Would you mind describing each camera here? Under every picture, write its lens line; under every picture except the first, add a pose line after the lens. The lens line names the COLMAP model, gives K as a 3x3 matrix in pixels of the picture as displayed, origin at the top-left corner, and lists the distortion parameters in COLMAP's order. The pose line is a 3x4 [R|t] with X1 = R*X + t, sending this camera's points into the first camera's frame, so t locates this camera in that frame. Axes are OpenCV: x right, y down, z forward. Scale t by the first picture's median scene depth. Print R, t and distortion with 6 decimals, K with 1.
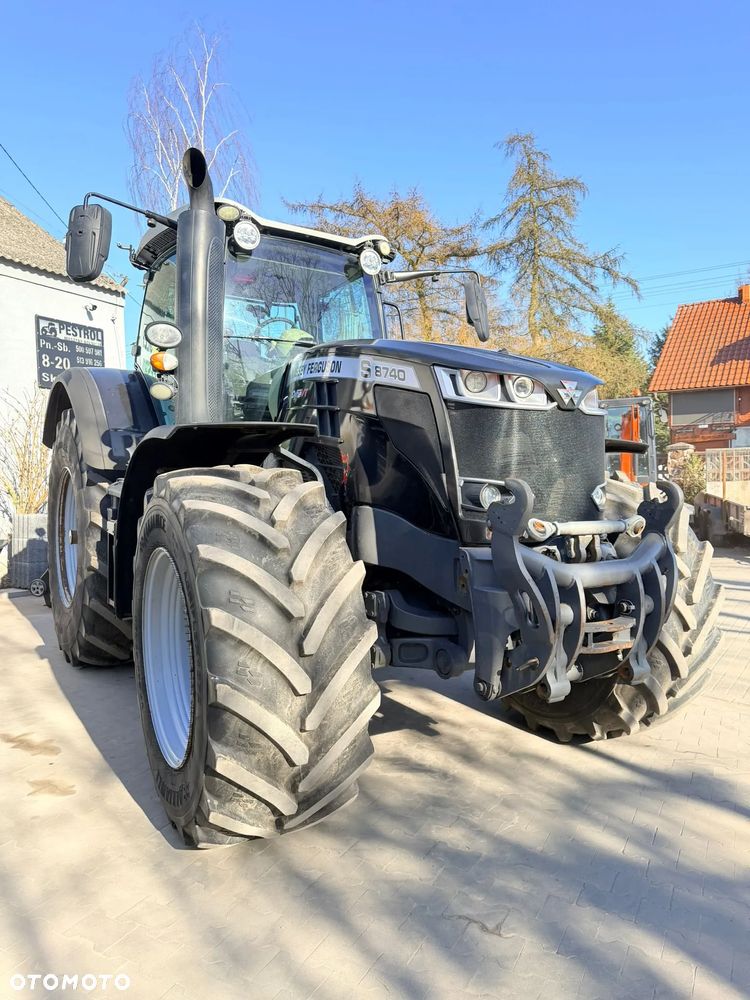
lens RADIAL K [[708.2, 0, 375.4], [0, 708.2, 507.2], [0, 0, 1]] dist [0.042897, -0.051474]
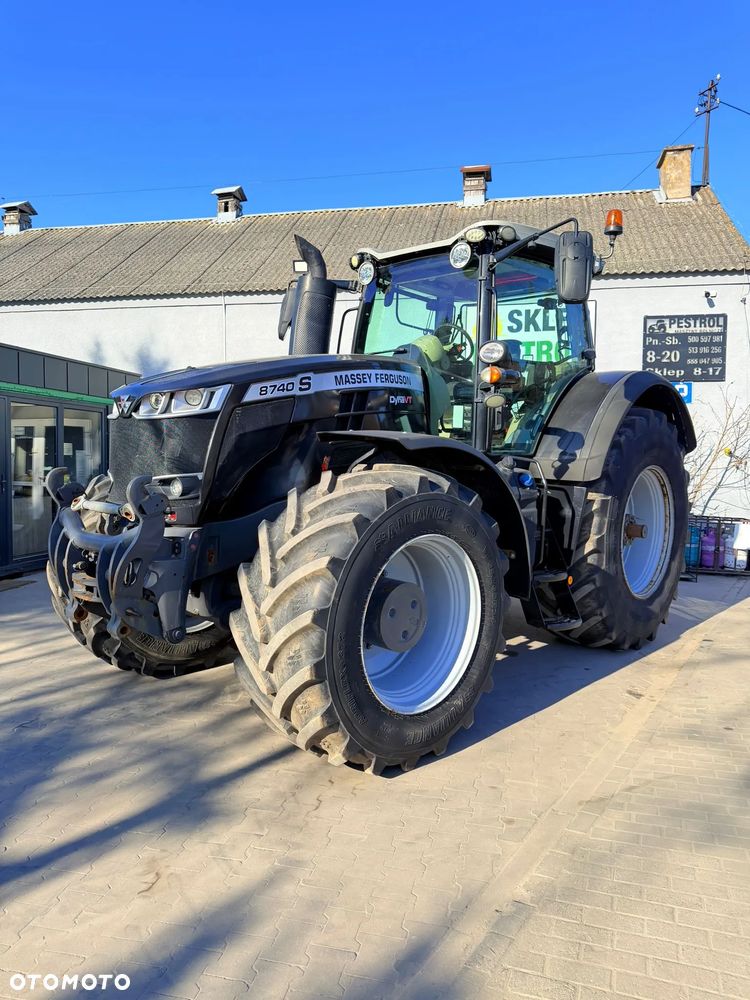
lens RADIAL K [[708.2, 0, 378.3], [0, 708.2, 498.0], [0, 0, 1]] dist [0.042897, -0.051474]
pose [[0.273603, 0.068994, -0.959365, 1.015524], [-0.060915, 0.996665, 0.054304, -0.053354], [0.959912, 0.043582, 0.276893, 0.664771]]
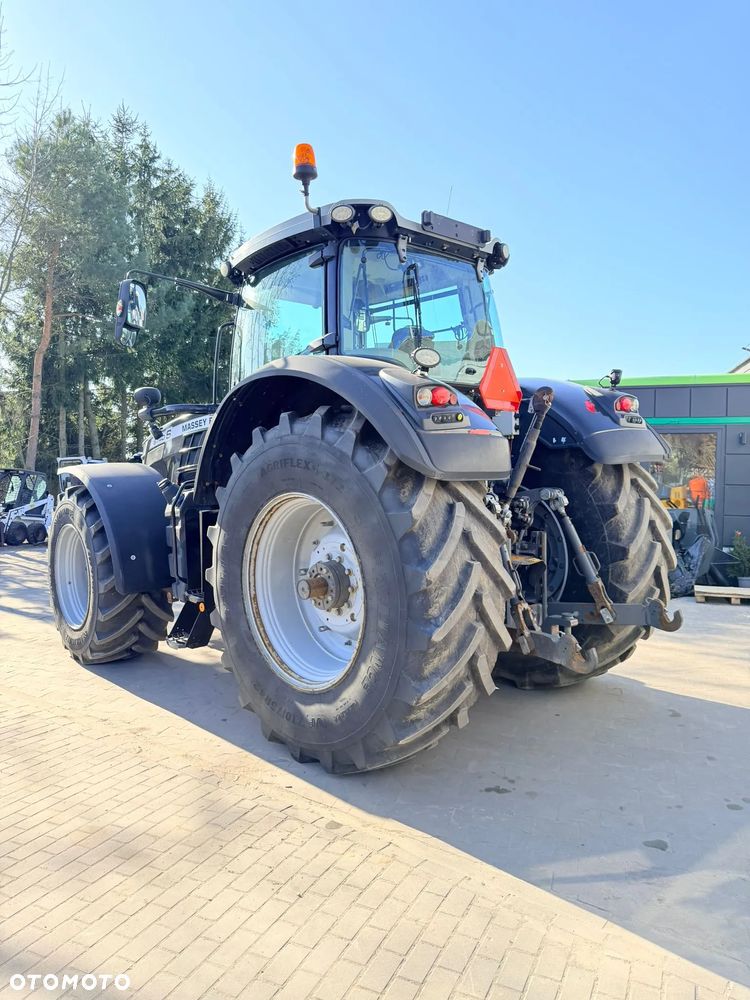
lens RADIAL K [[708.2, 0, 376.8], [0, 708.2, 494.7], [0, 0, 1]] dist [0.042897, -0.051474]
pose [[-0.980427, 0.015040, -0.196305, 0.019212], [-0.000787, 0.996771, 0.080298, -0.134660], [0.196879, 0.078881, -0.977249, 2.298731]]
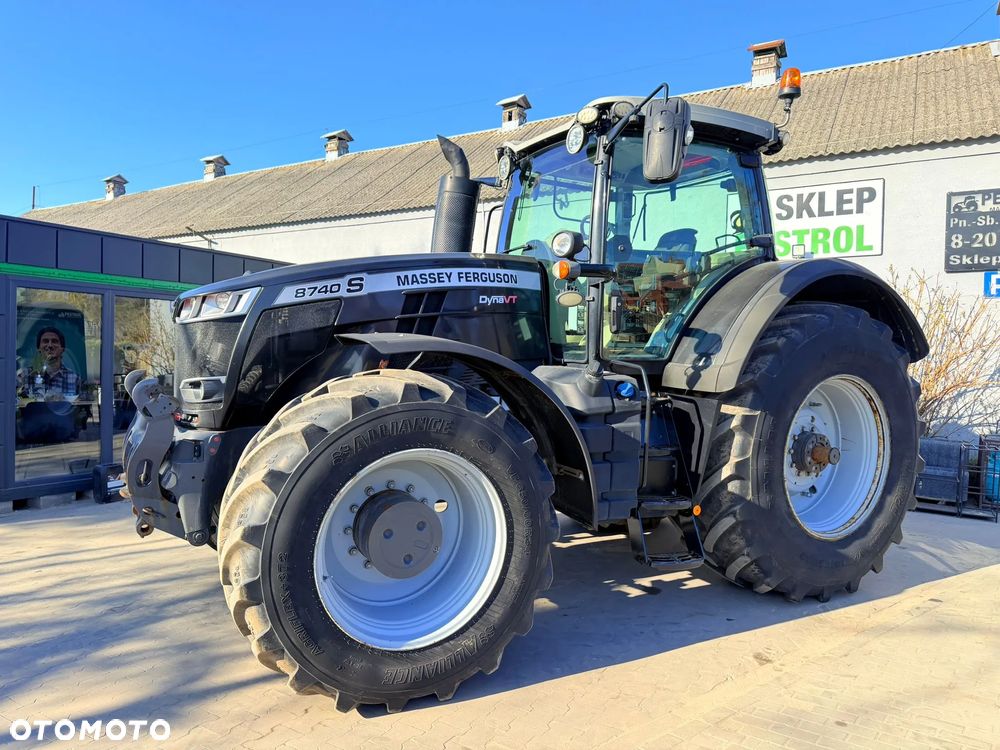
lens RADIAL K [[708.2, 0, 497.9], [0, 708.2, 374.9], [0, 0, 1]] dist [0.042897, -0.051474]
pose [[-0.048623, 0.035733, -0.998178, 0.977132], [-0.065325, 0.997106, 0.038876, -0.078041], [0.996679, 0.067096, -0.046148, 1.026644]]
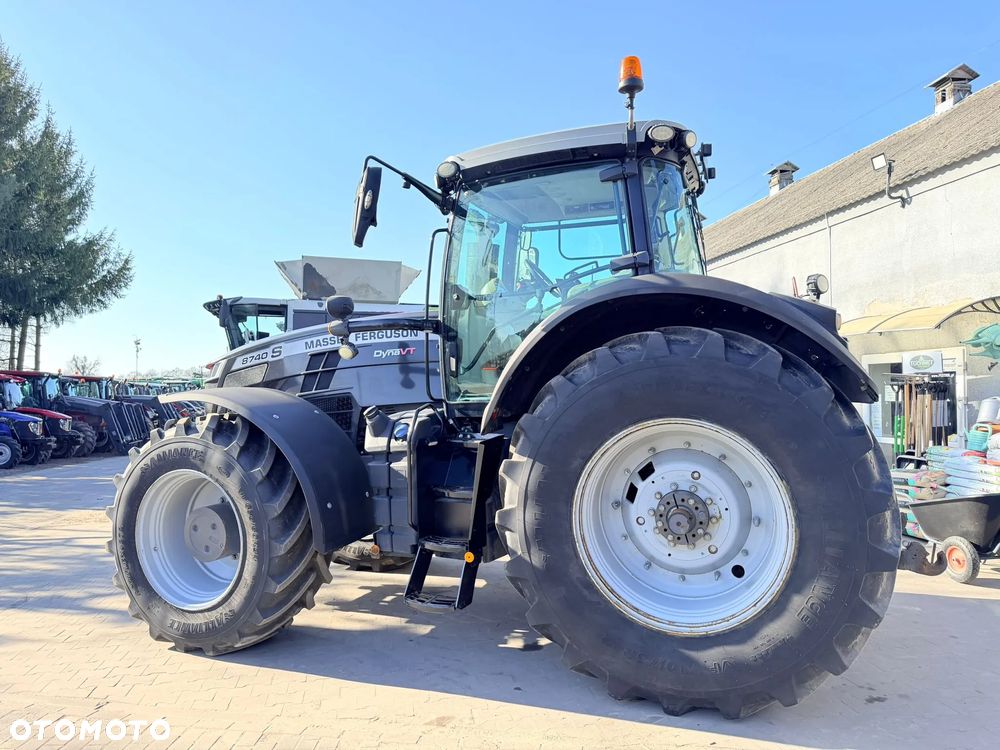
lens RADIAL K [[708.2, 0, 500.6], [0, 708.2, 369.2], [0, 0, 1]] dist [0.042897, -0.051474]
pose [[-0.781512, -0.005751, -0.623864, 0.586377], [-0.015723, 0.999821, 0.010480, -0.130170], [0.623692, 0.017999, -0.781463, 1.952753]]
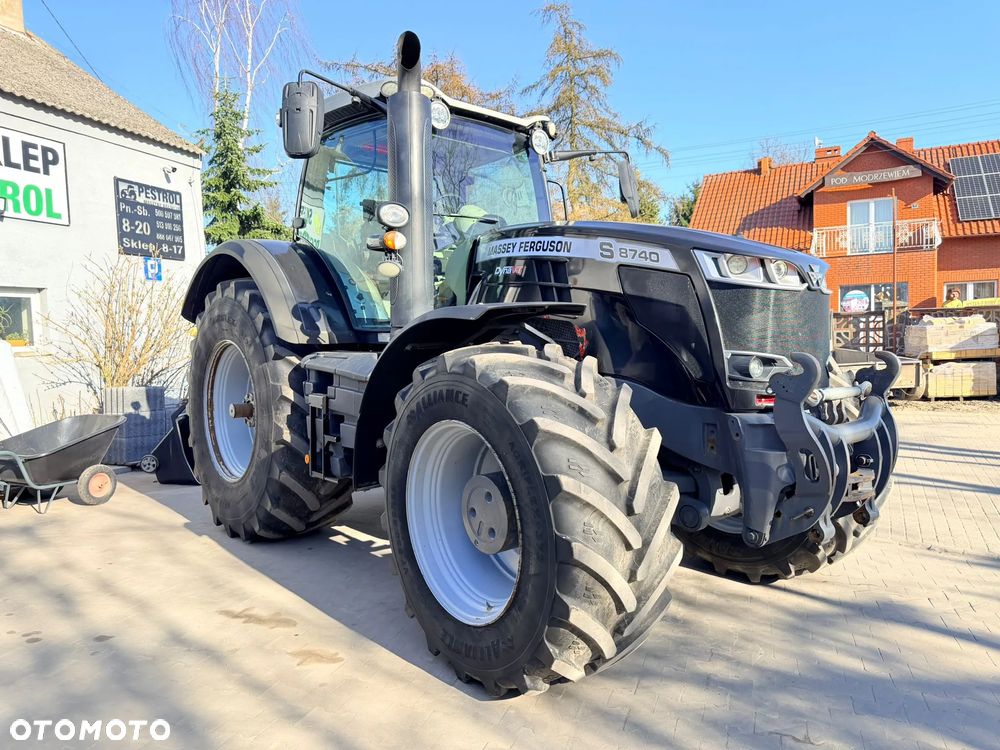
lens RADIAL K [[708.2, 0, 500.2], [0, 708.2, 377.9], [0, 0, 1]] dist [0.042897, -0.051474]
pose [[0.988726, -0.020444, 0.148334, -0.243953], [0.018598, 0.999731, 0.013825, -0.012697], [-0.148577, -0.010910, 0.988841, -0.036217]]
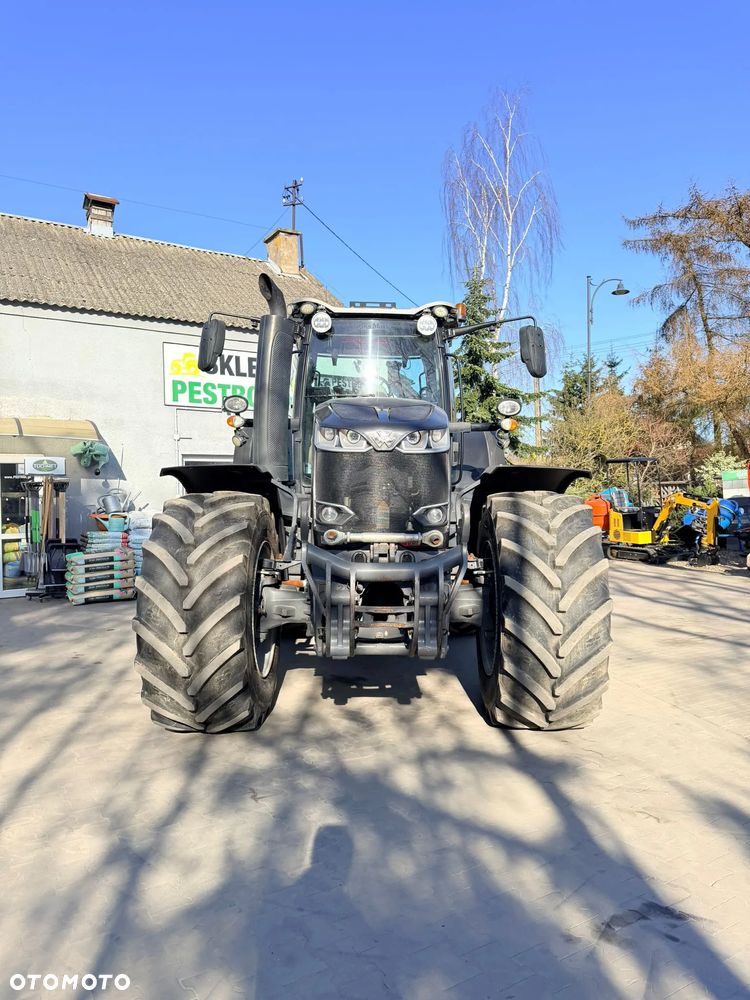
lens RADIAL K [[706.5, 0, 378.4], [0, 706.5, 499.2], [0, 0, 1]] dist [0.048891, -0.052359]
pose [[0.865080, 0.002681, -0.501626, 0.575042], [-0.021547, 0.999261, -0.031817, -0.000863], [0.501170, 0.038333, 0.864499, -0.103660]]
